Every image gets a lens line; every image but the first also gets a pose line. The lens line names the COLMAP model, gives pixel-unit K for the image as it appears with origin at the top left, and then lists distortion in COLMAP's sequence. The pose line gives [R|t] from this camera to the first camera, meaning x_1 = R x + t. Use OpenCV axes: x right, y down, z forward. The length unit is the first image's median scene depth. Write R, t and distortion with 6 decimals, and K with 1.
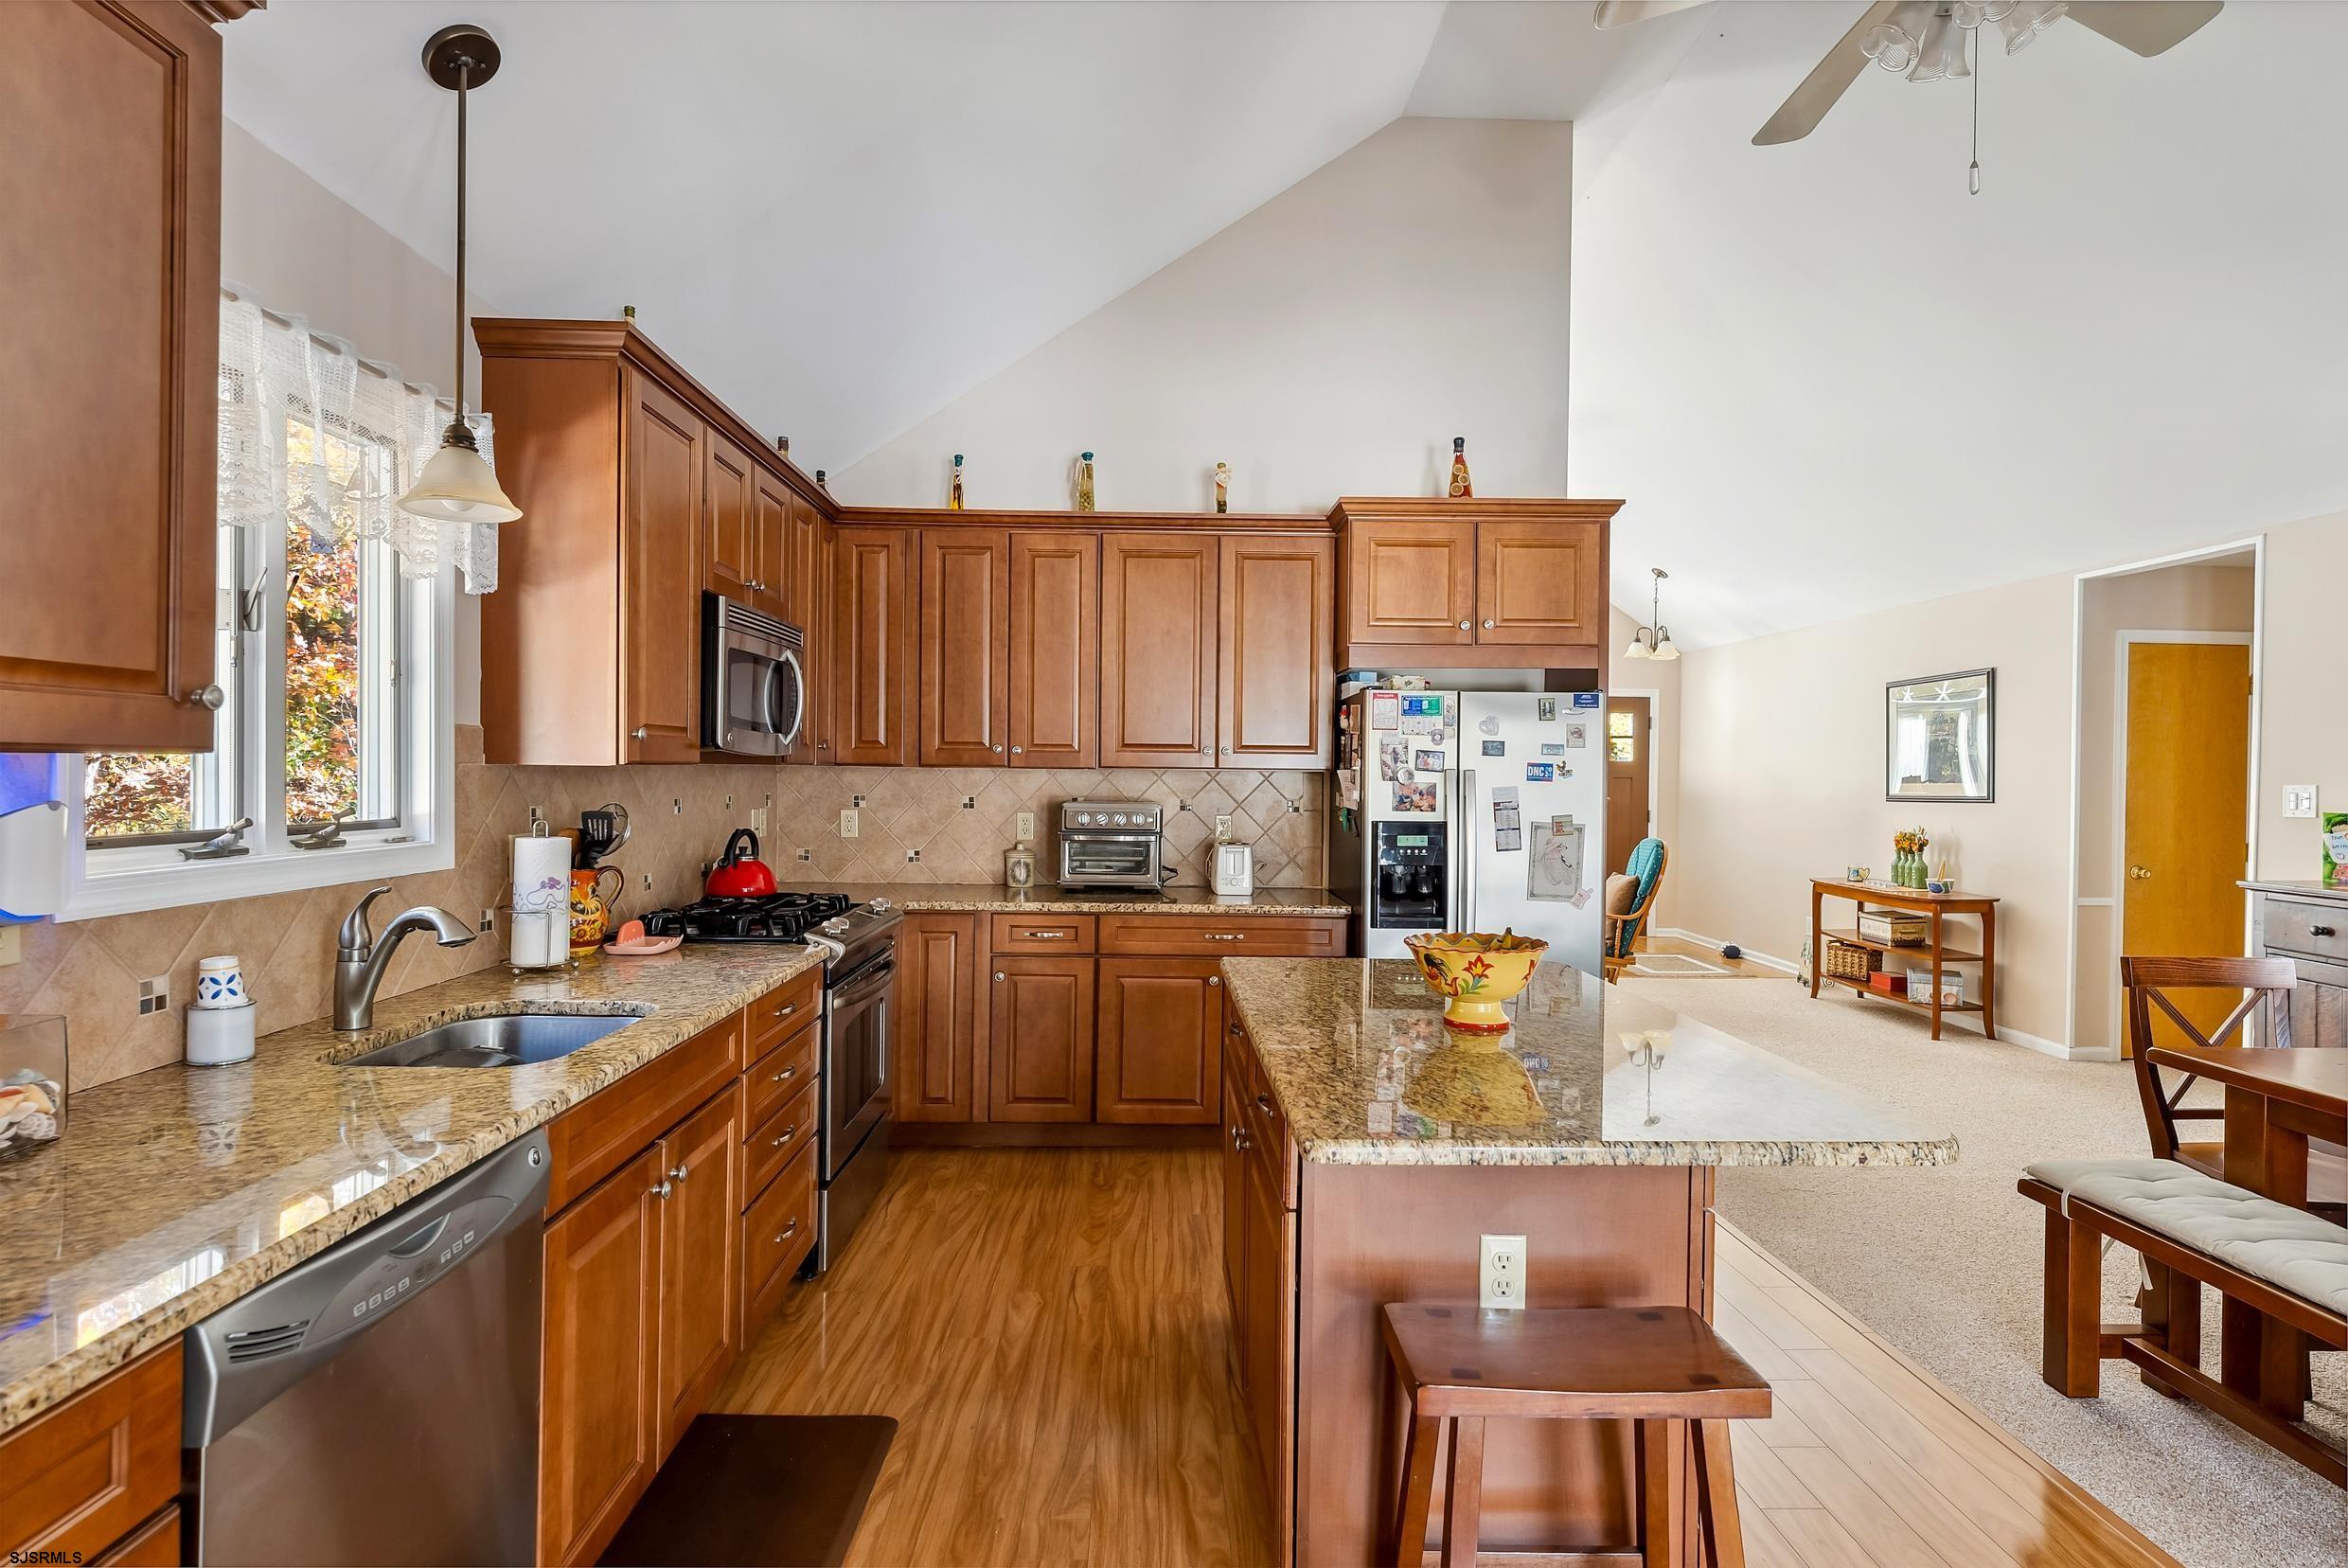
lens RADIAL K [[1152.3, 0, 1182.5], [0, 1152.3, 777.5], [0, 0, 1]] dist [0.000307, -0.001004]
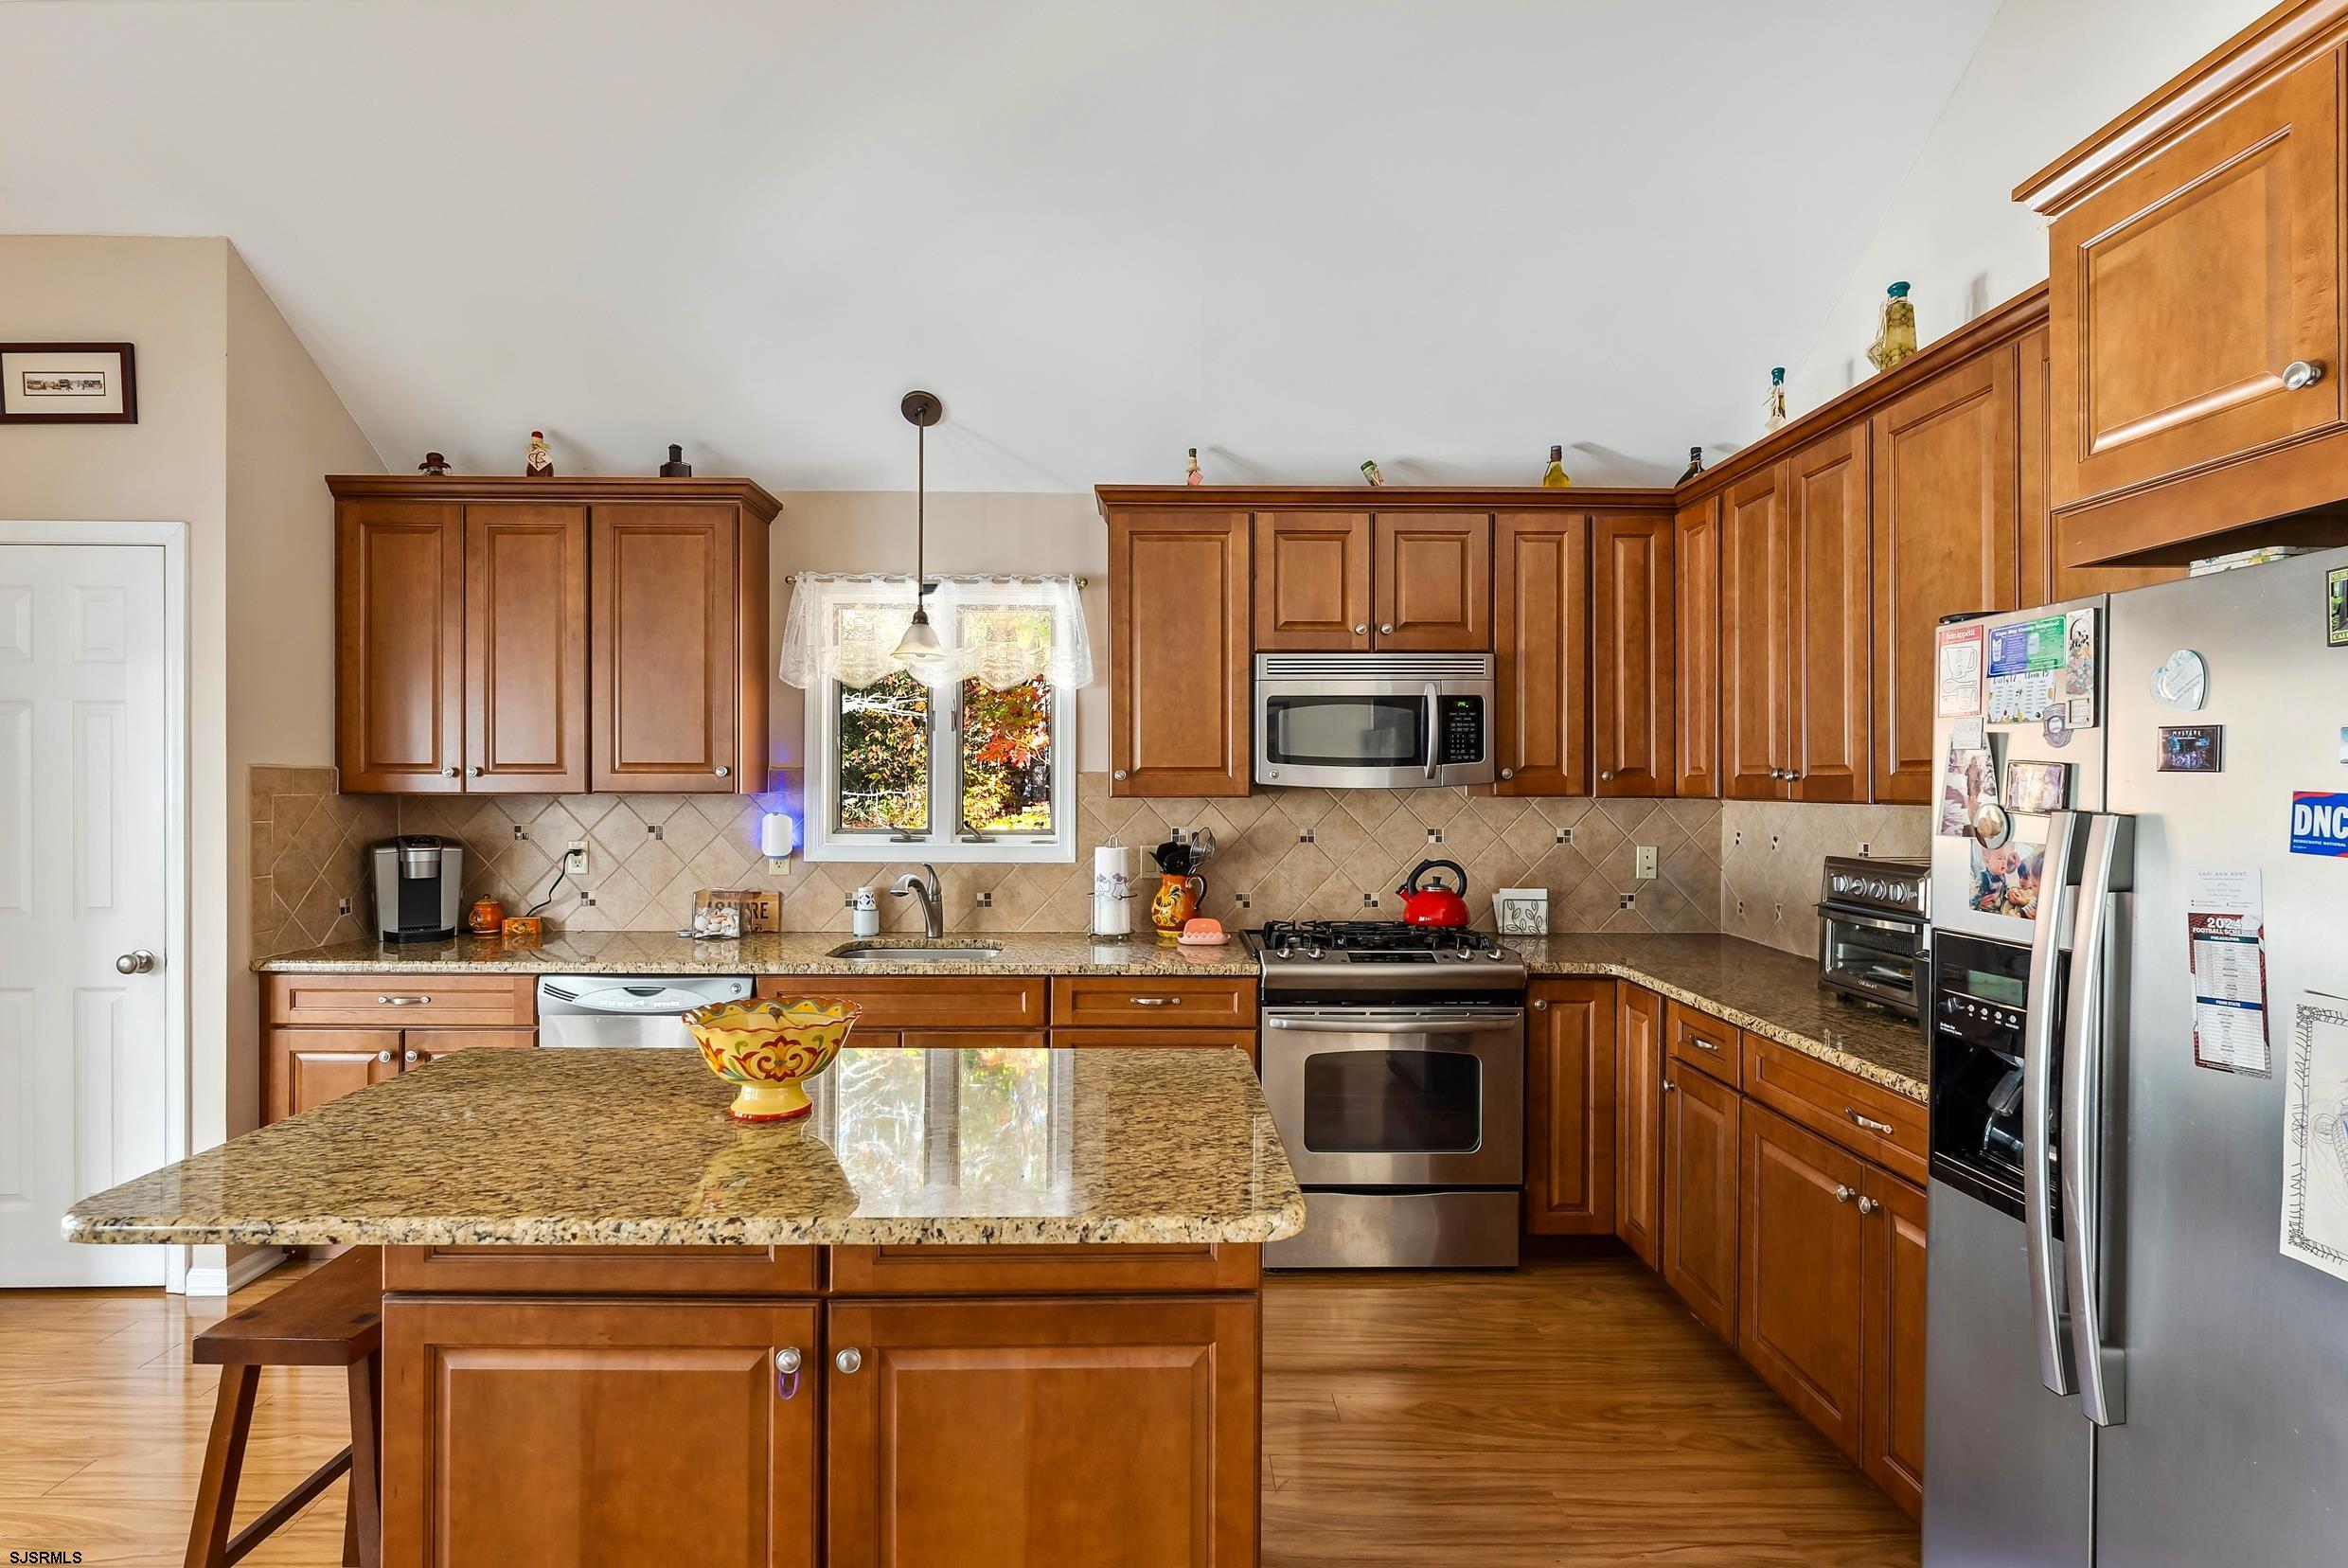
lens RADIAL K [[1173.8, 0, 1168.7], [0, 1173.8, 780.2], [0, 0, 1]] dist [-0.001096, -0.000416]
pose [[-0.023882, -0.014550, -0.999609, 0.665510], [-0.008181, 0.999863, -0.014359, -0.009951], [0.999681, 0.007835, -0.023998, 0.777007]]
